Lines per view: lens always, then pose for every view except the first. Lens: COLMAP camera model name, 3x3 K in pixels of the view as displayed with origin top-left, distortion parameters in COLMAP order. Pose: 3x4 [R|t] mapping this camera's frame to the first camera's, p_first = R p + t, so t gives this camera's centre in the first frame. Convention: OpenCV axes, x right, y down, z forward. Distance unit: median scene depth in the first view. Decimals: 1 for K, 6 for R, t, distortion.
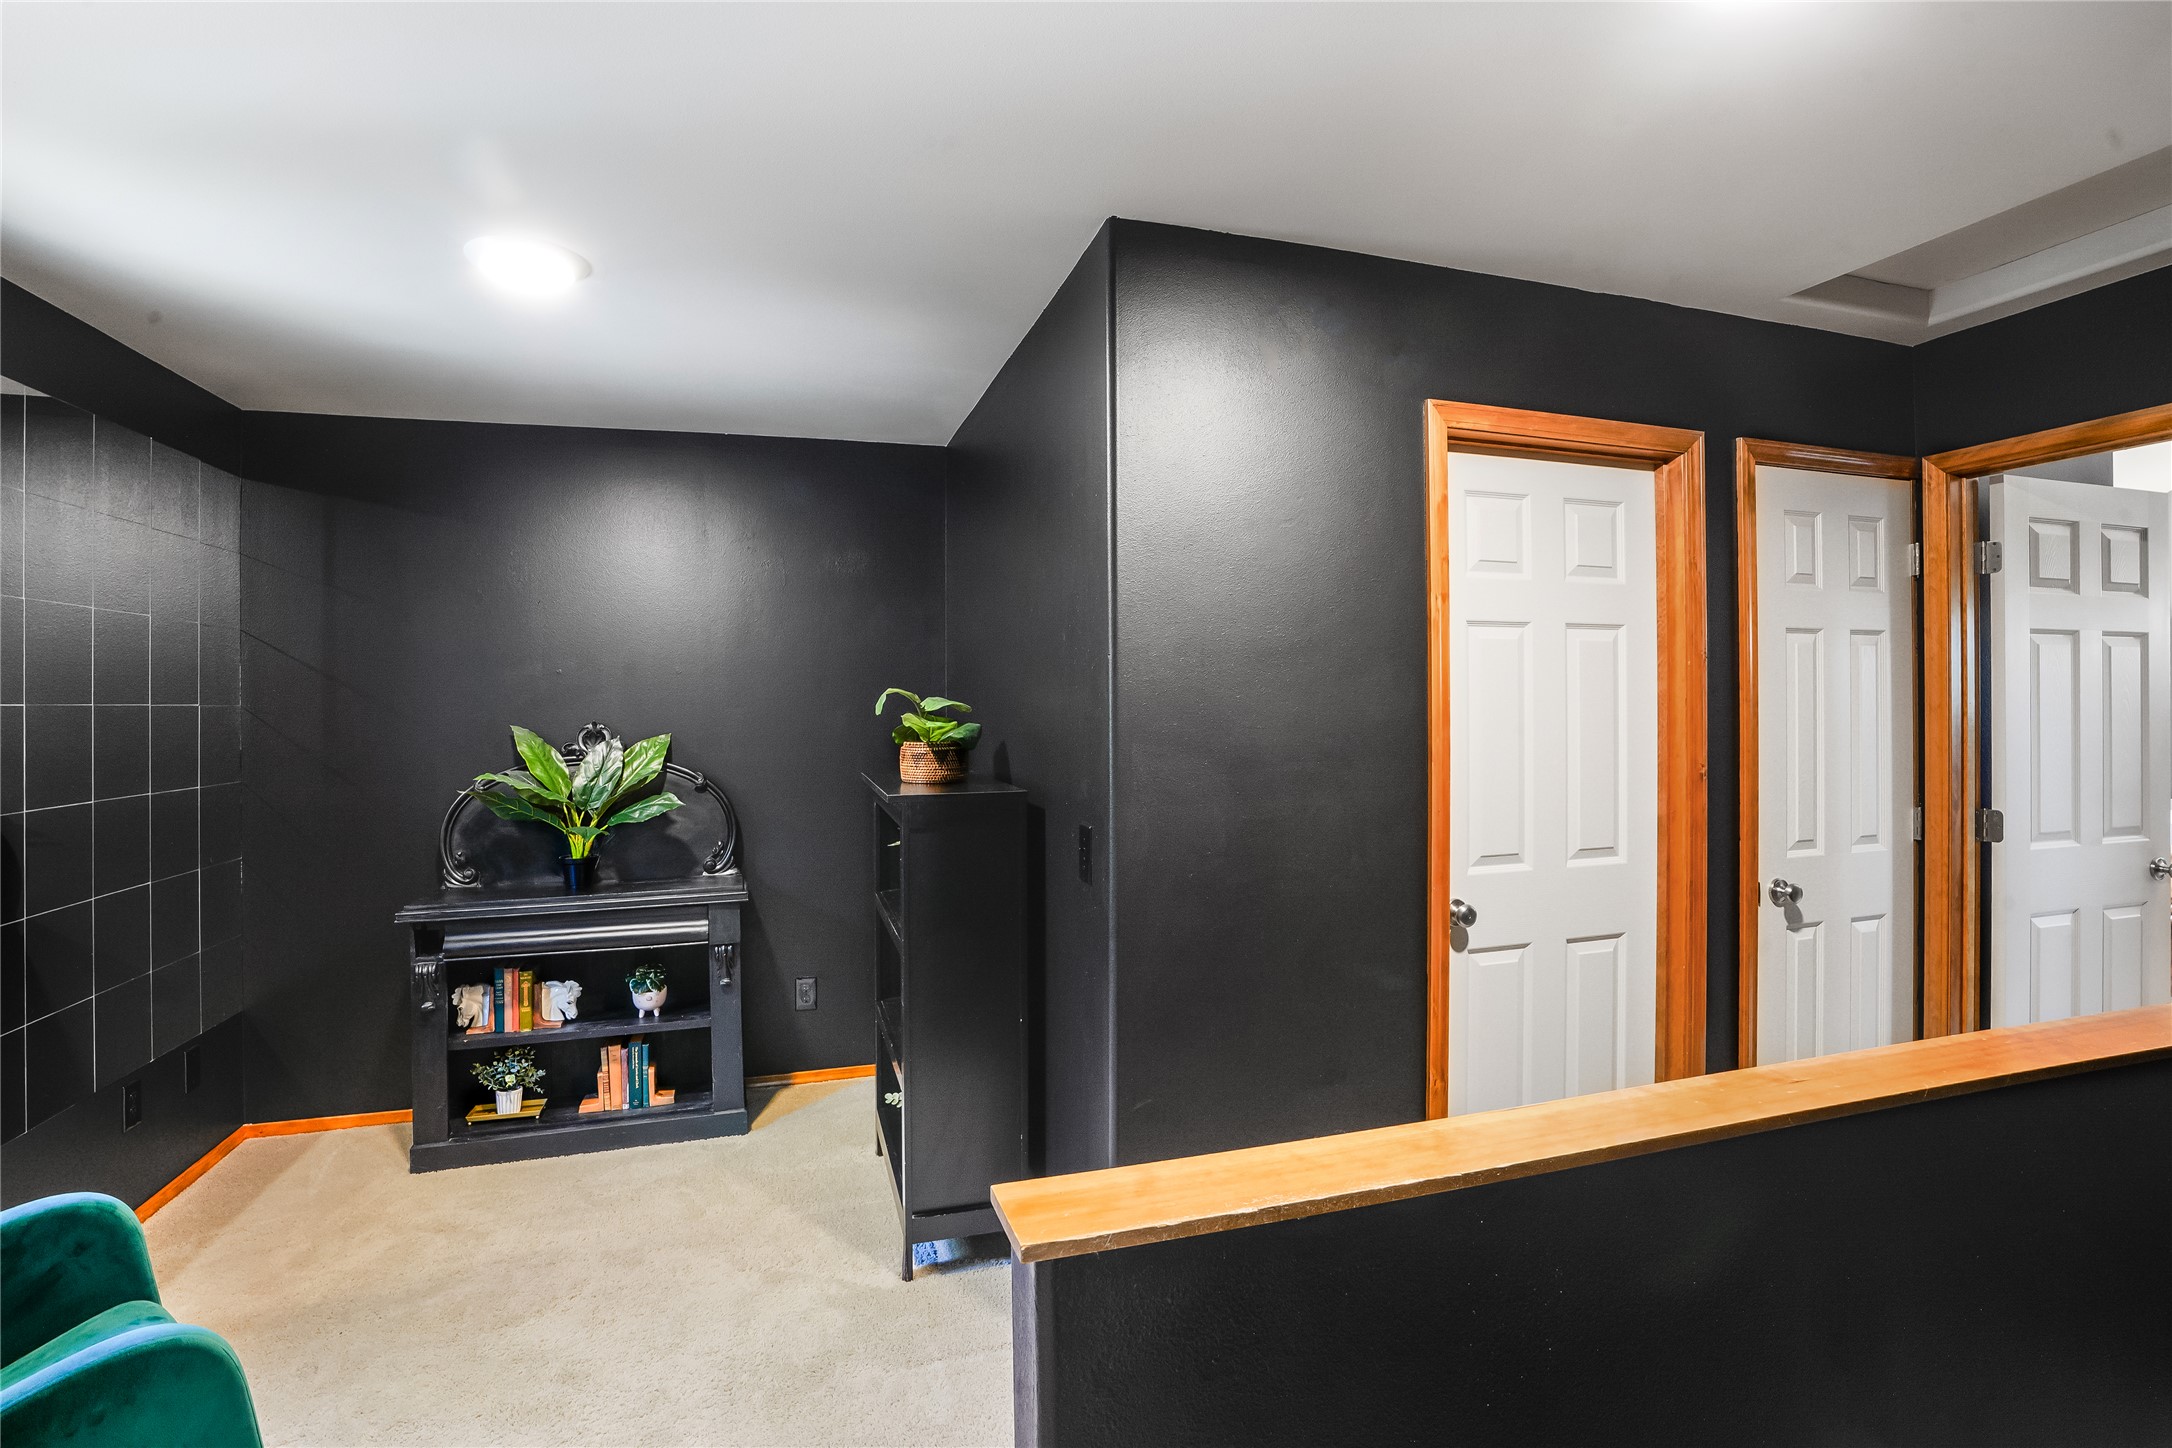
lens RADIAL K [[1047.0, 0, 1072.0], [0, 1047.0, 696.4], [0, 0, 1]] dist [-0.066989, 0.024982]
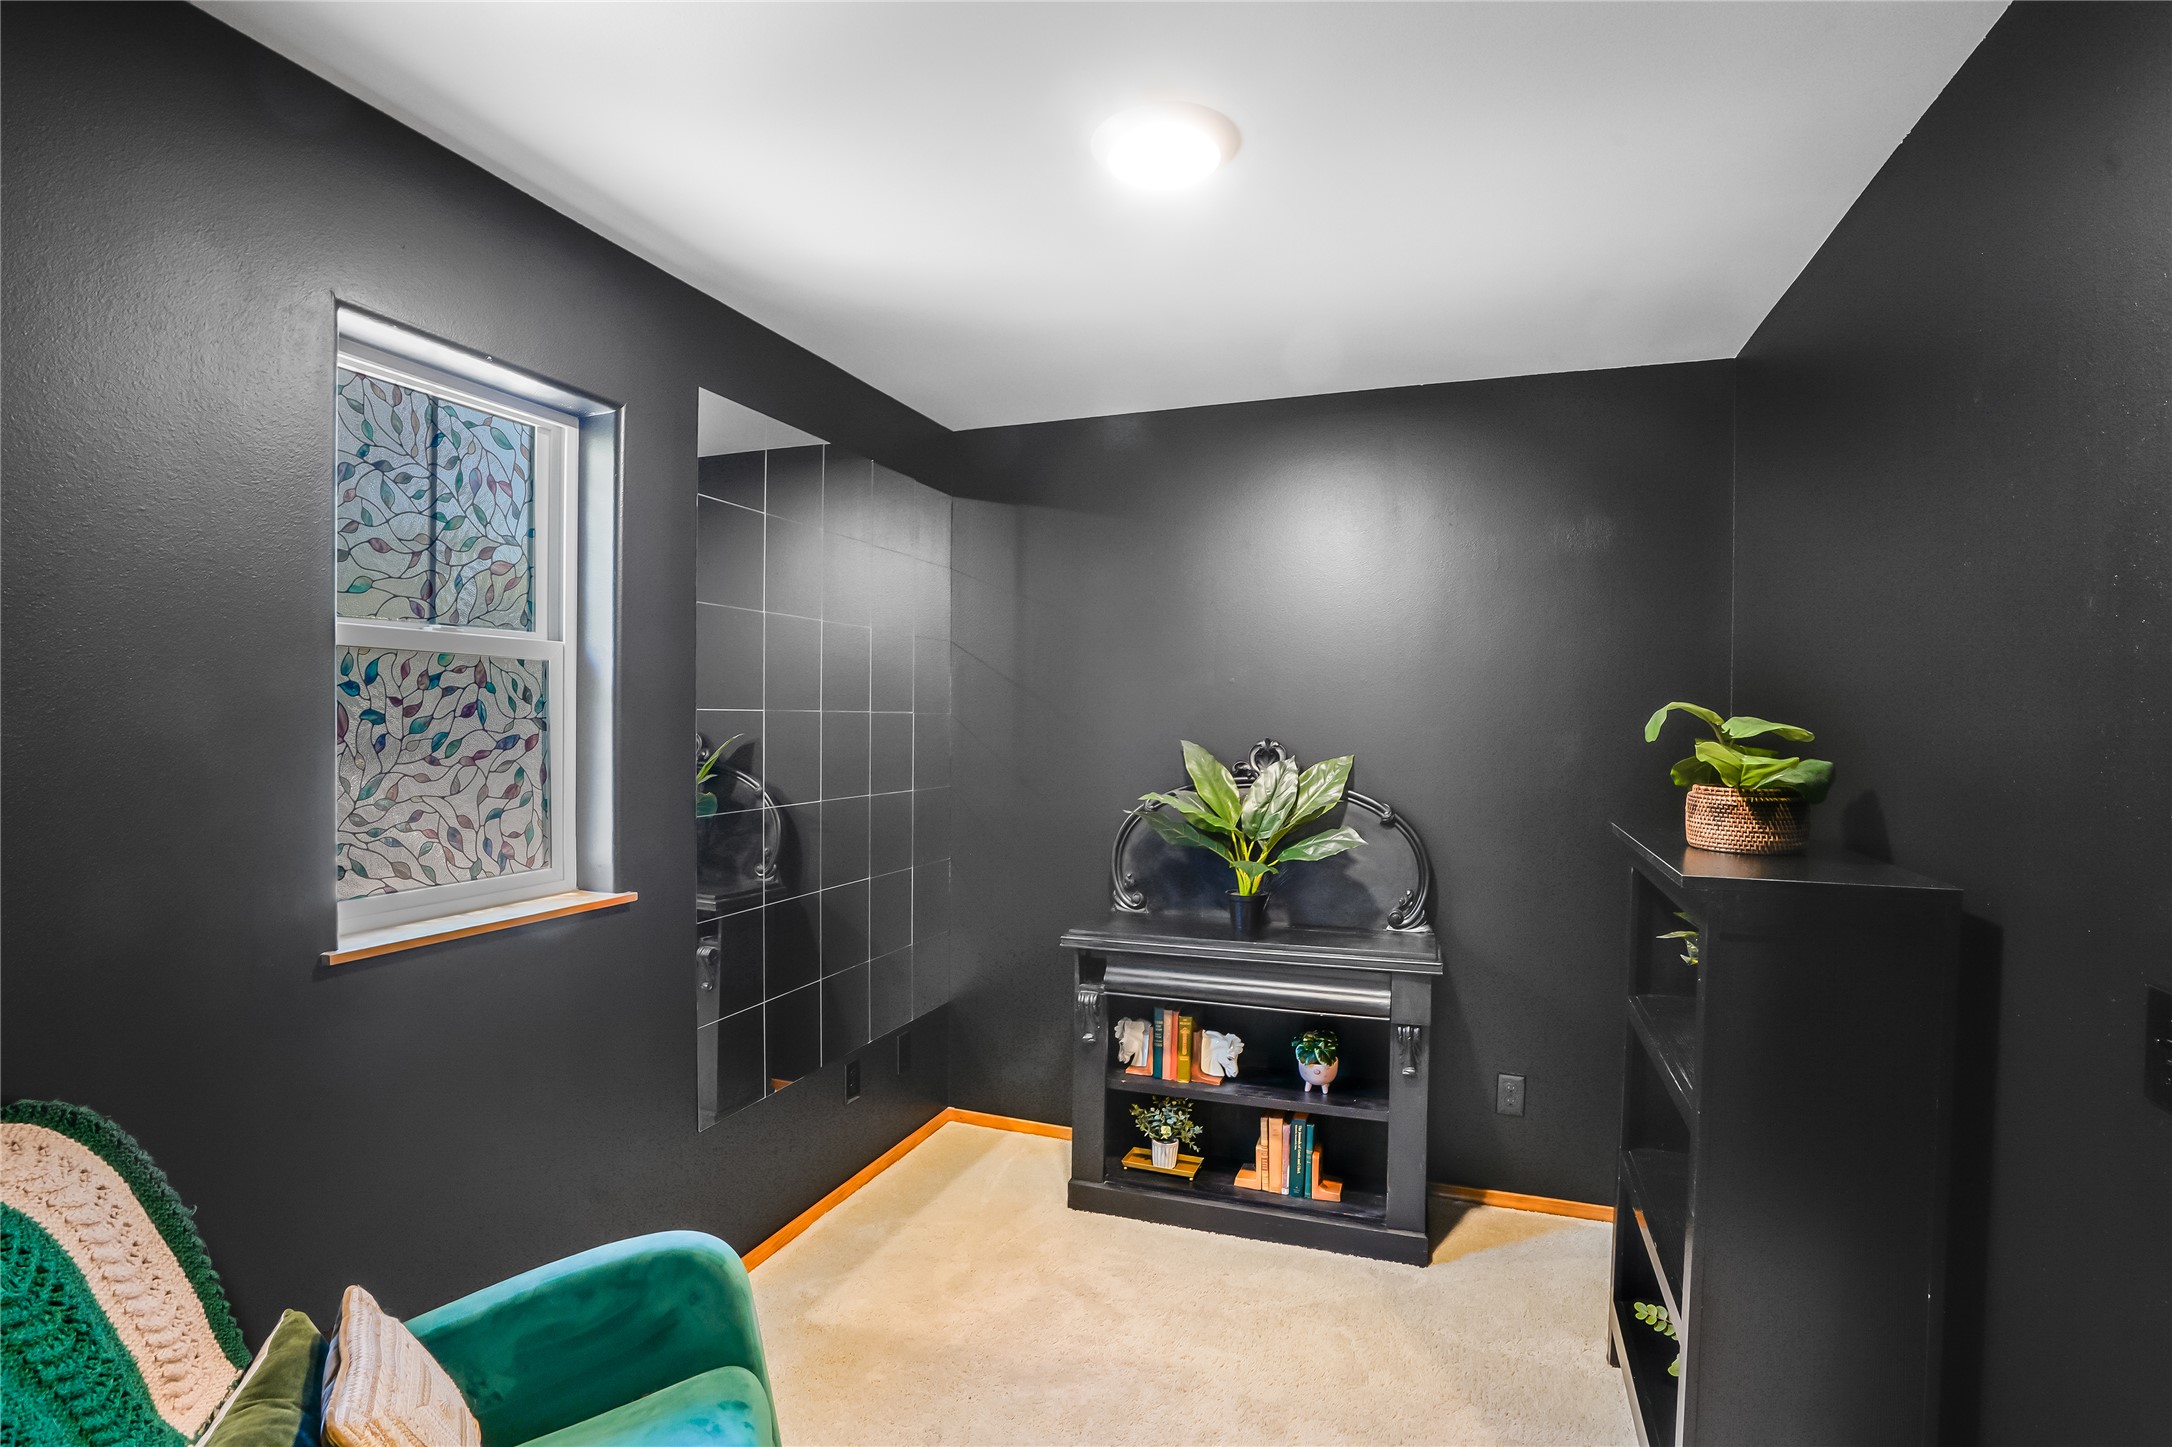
lens RADIAL K [[1016.2, 0, 1077.8], [0, 1016.2, 731.7], [0, 0, 1]] dist [-0.069834, 0.024632]
pose [[0.798473, 0.024631, -0.601526, -0.083082], [-0.012920, 0.999634, 0.023782, 0.000757], [0.601891, -0.011217, 0.798499, 0.239403]]
